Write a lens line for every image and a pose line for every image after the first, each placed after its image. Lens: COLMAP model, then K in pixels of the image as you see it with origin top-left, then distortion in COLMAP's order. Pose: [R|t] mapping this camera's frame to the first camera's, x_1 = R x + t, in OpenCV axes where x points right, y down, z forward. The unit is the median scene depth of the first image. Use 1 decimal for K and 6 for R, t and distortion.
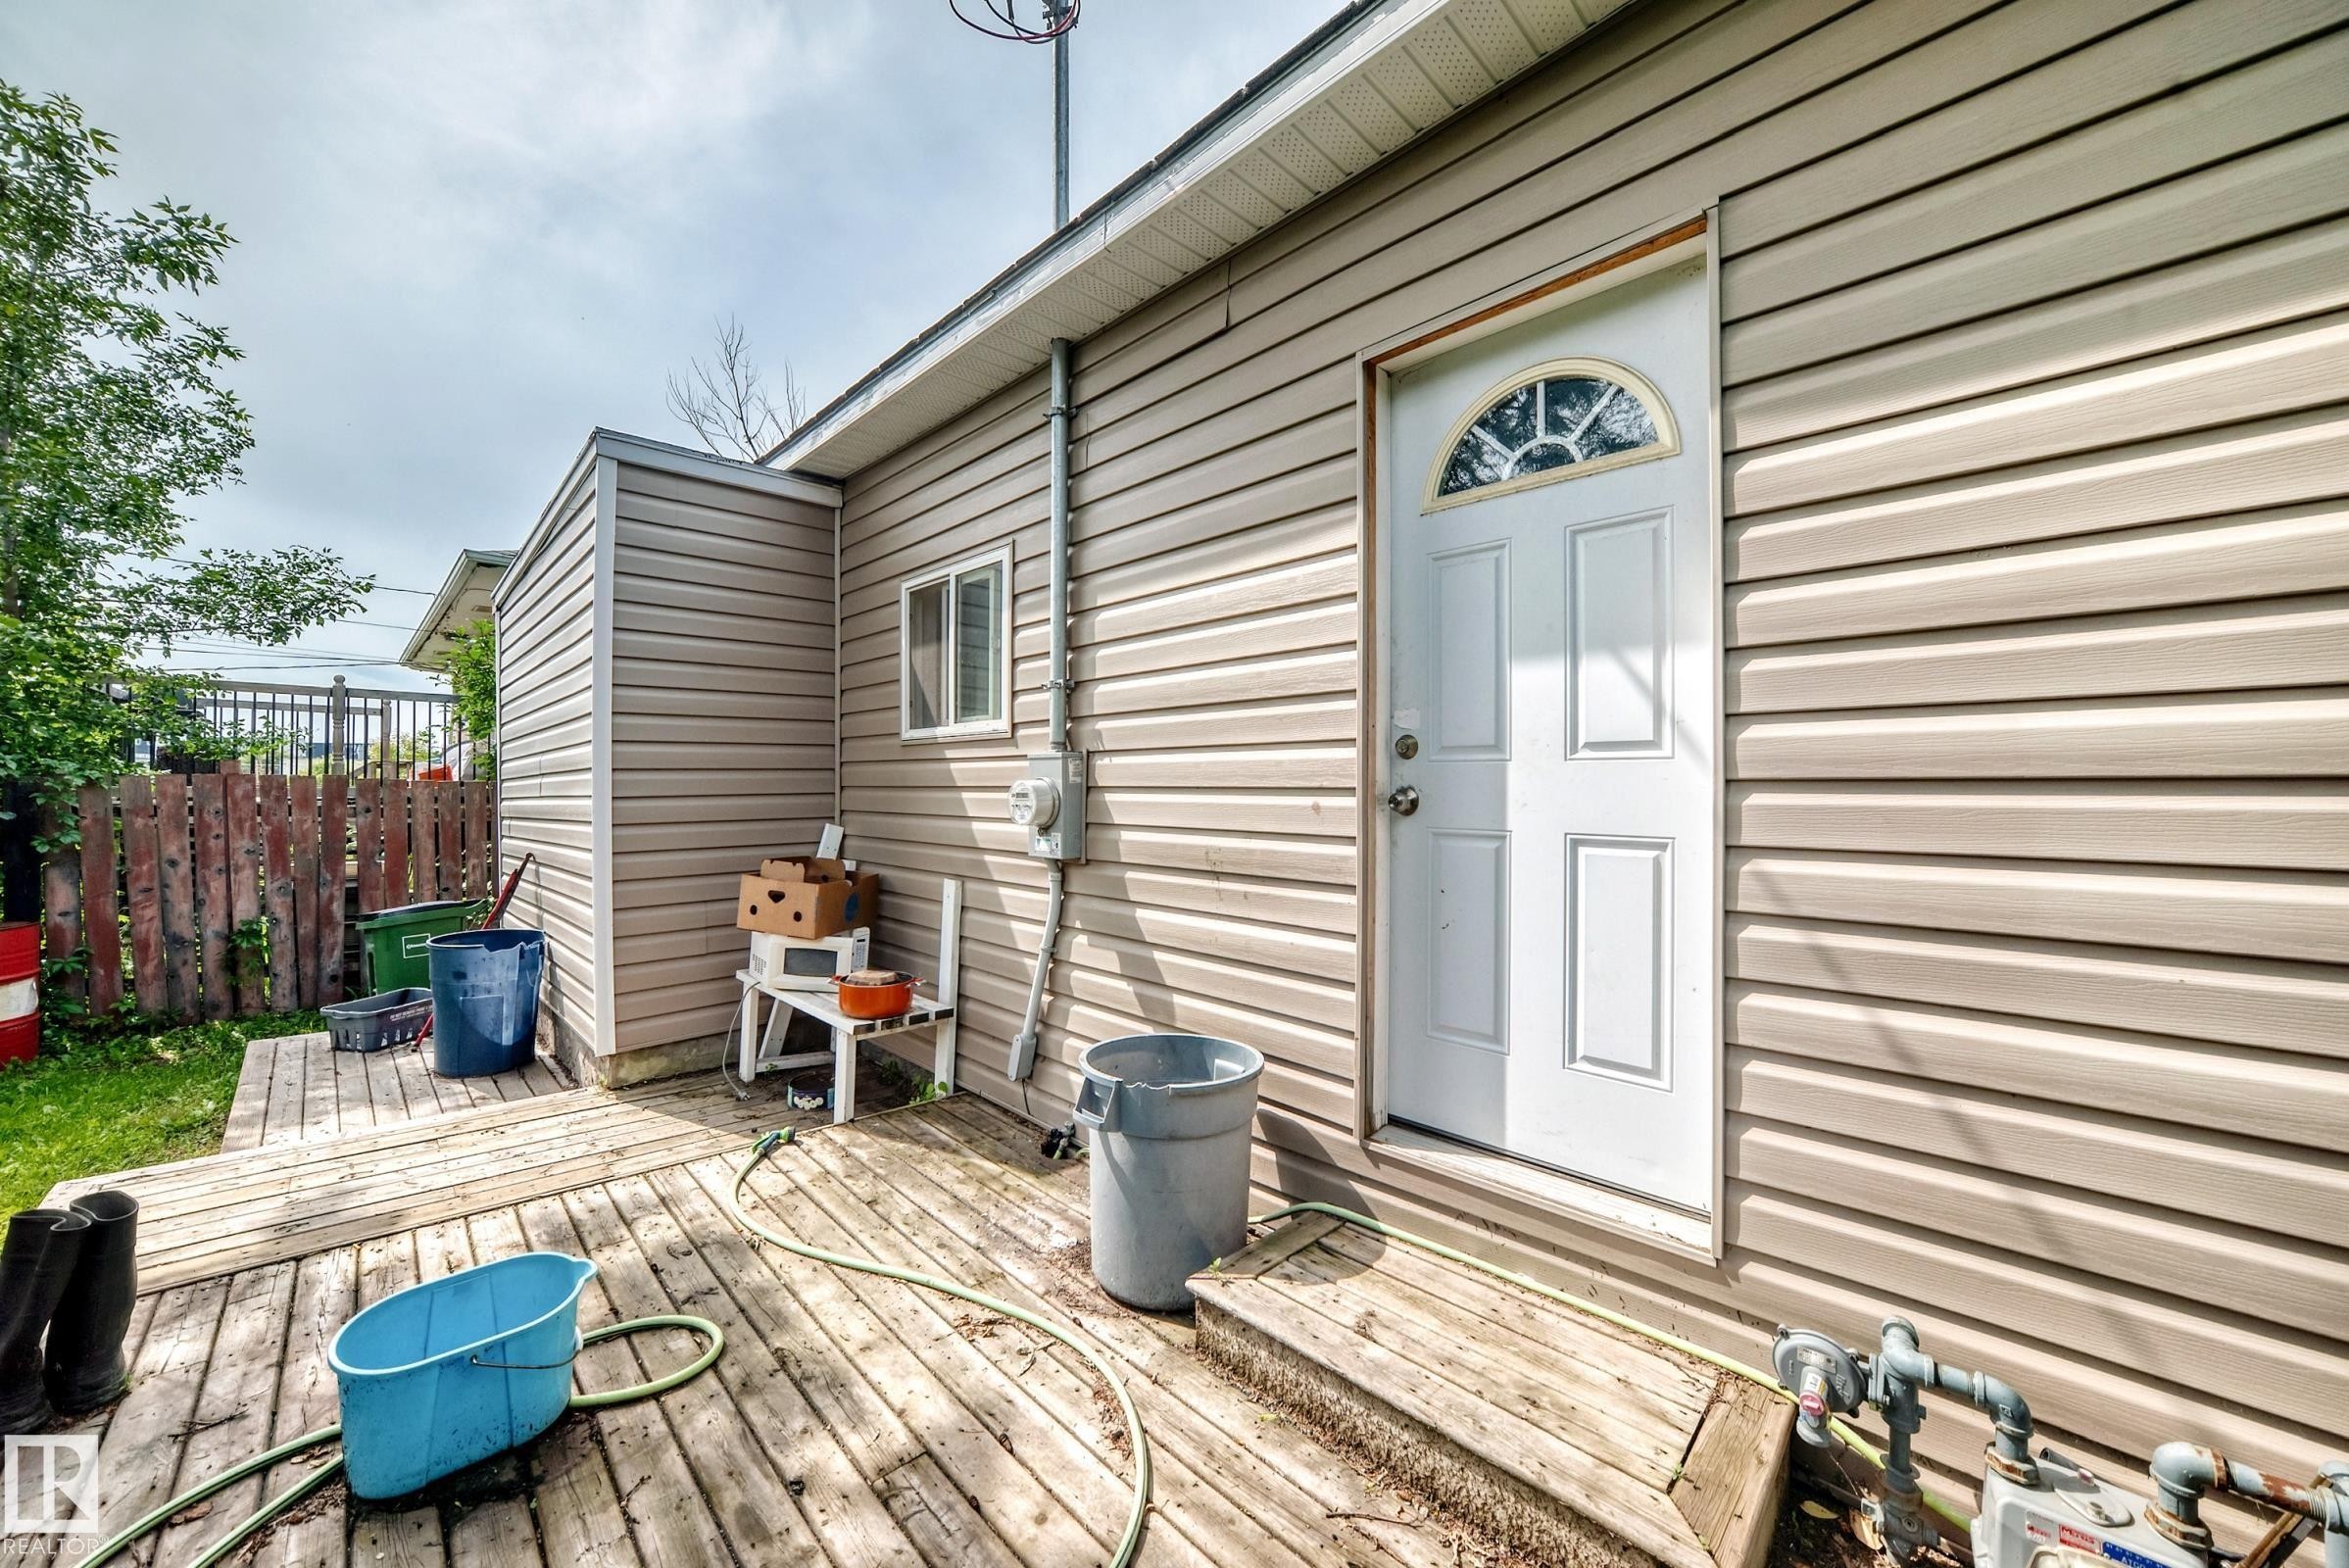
lens RADIAL K [[846.2, 0, 1174.5], [0, 846.2, 784.0], [0, 0, 1]] dist [-0.014704, 0.000251]
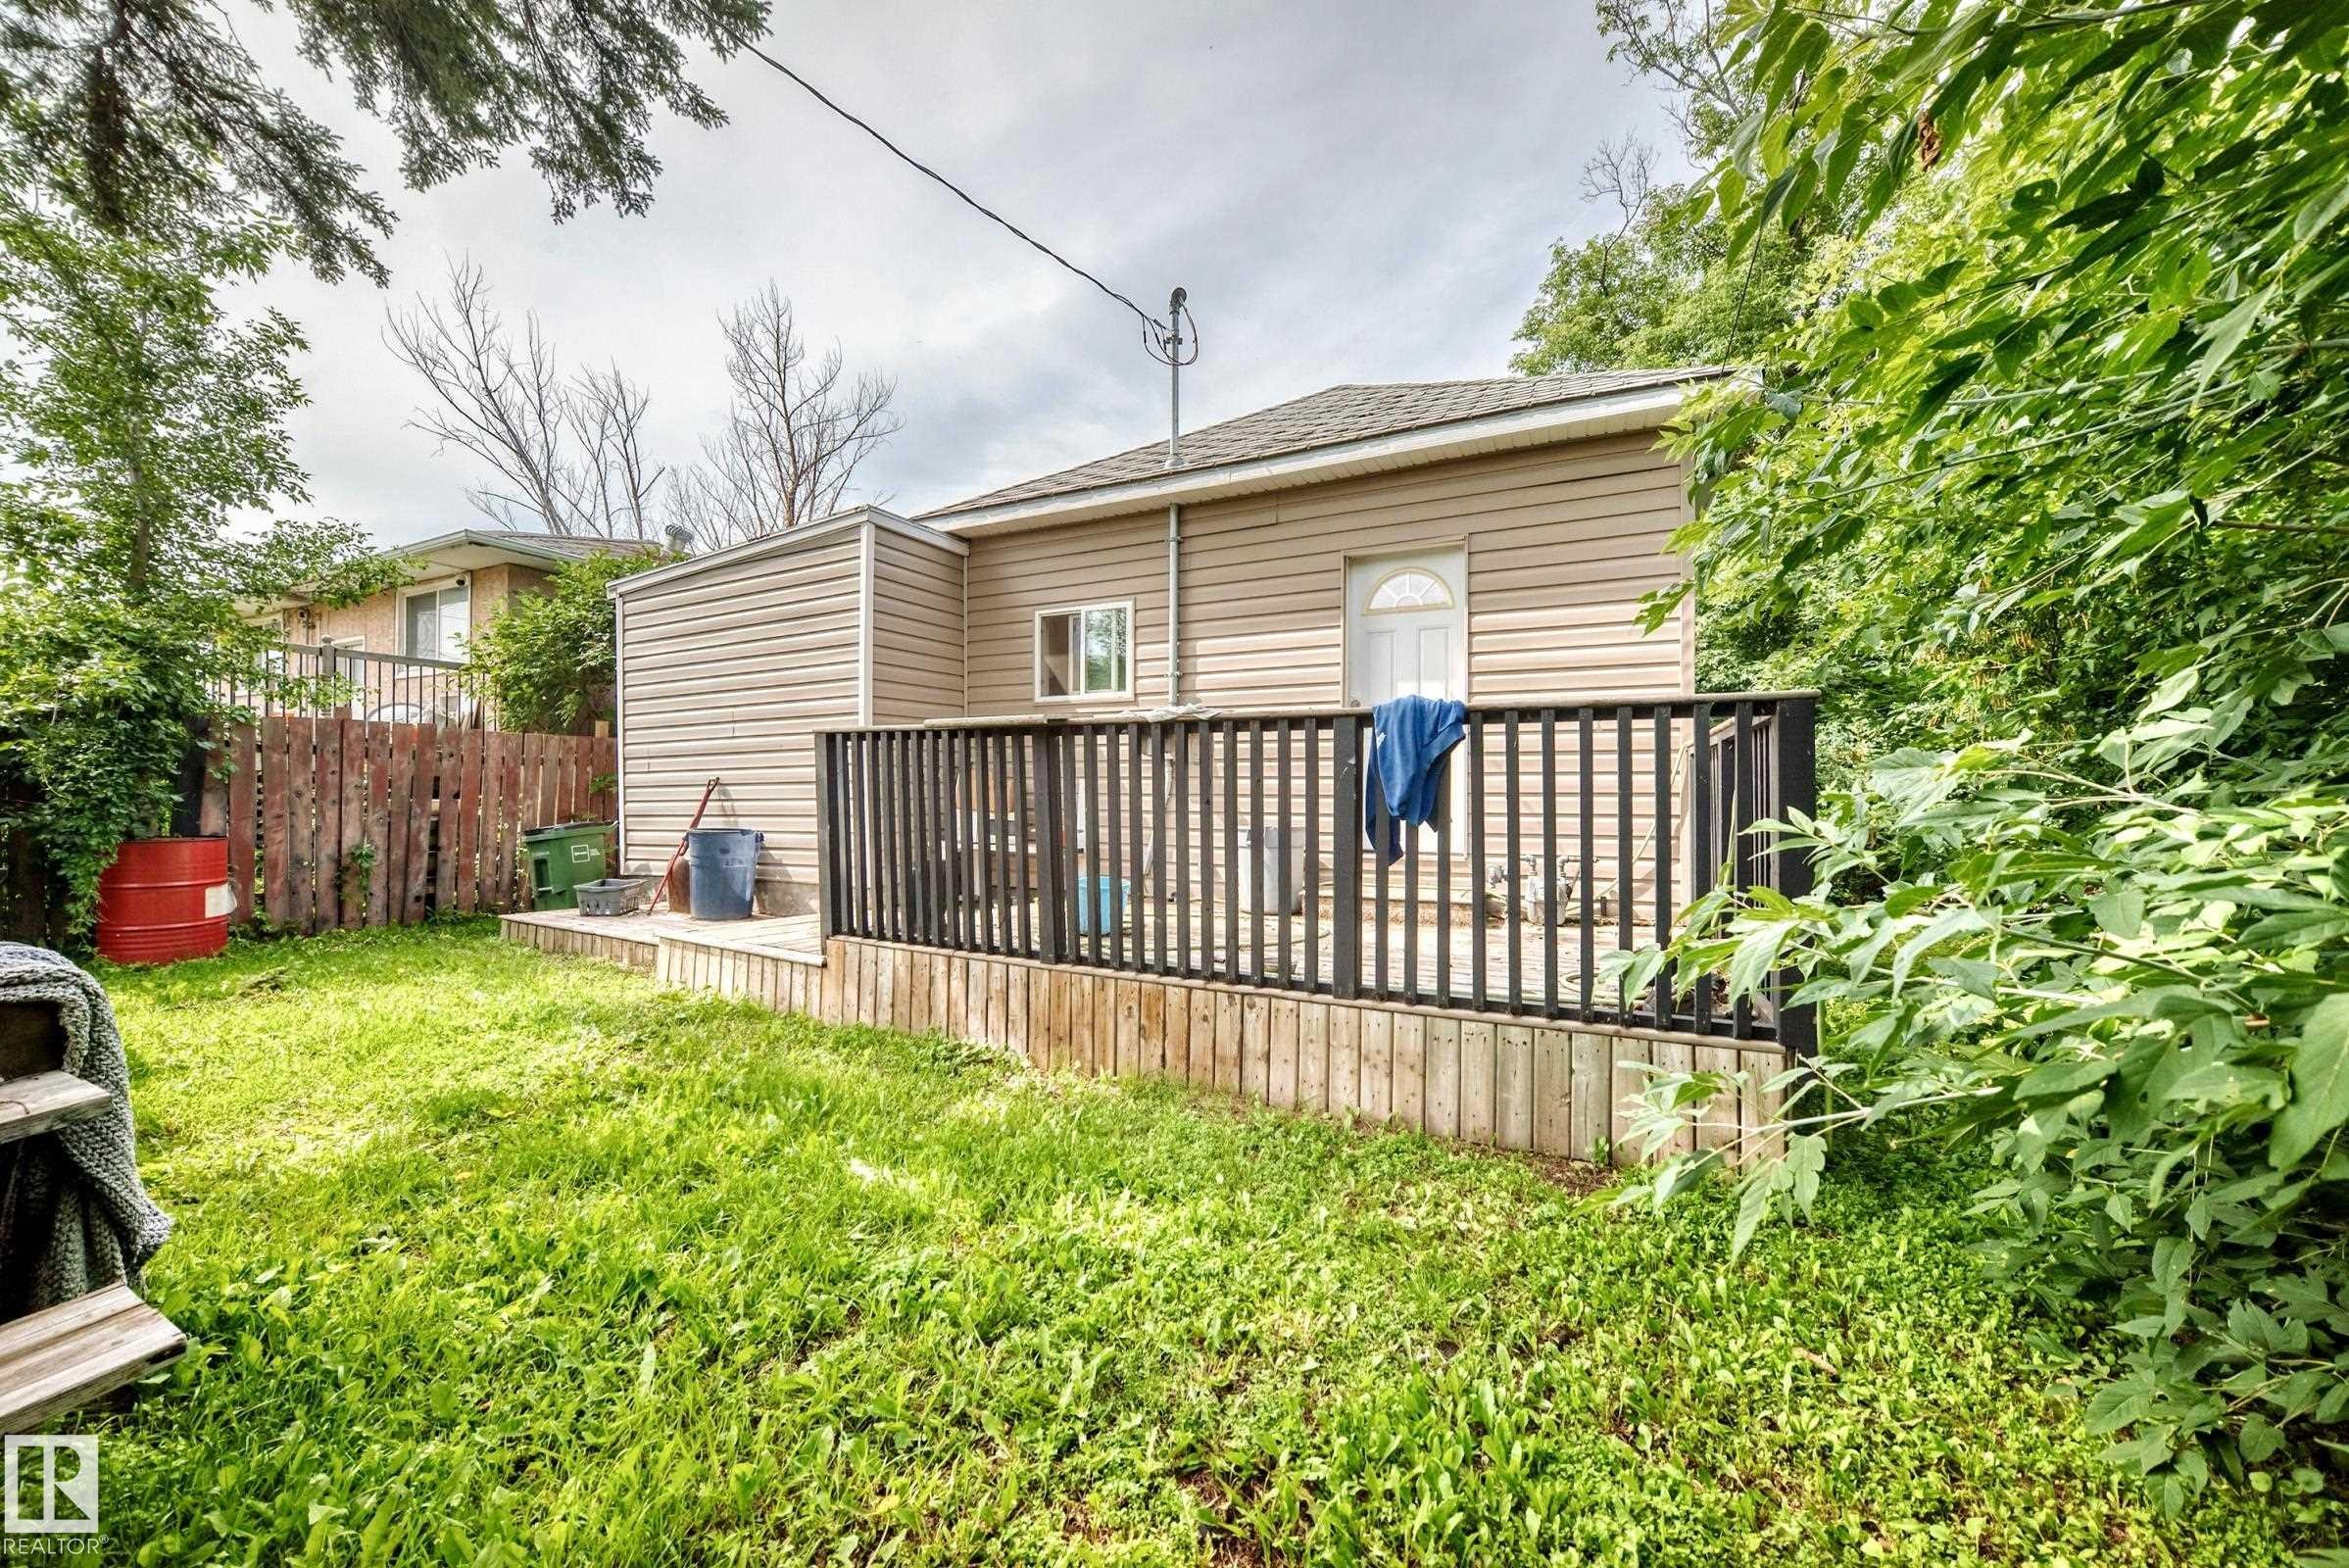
lens RADIAL K [[834.7, 0, 1182.1], [0, 834.7, 793.0], [0, 0, 1]] dist [-0.017657, 0.000169]
pose [[0.944160, -0.002493, 0.329477, -0.601535], [-0.001901, 0.999914, 0.013014, 0.109202], [-0.329481, -0.012914, 0.944074, -0.697074]]
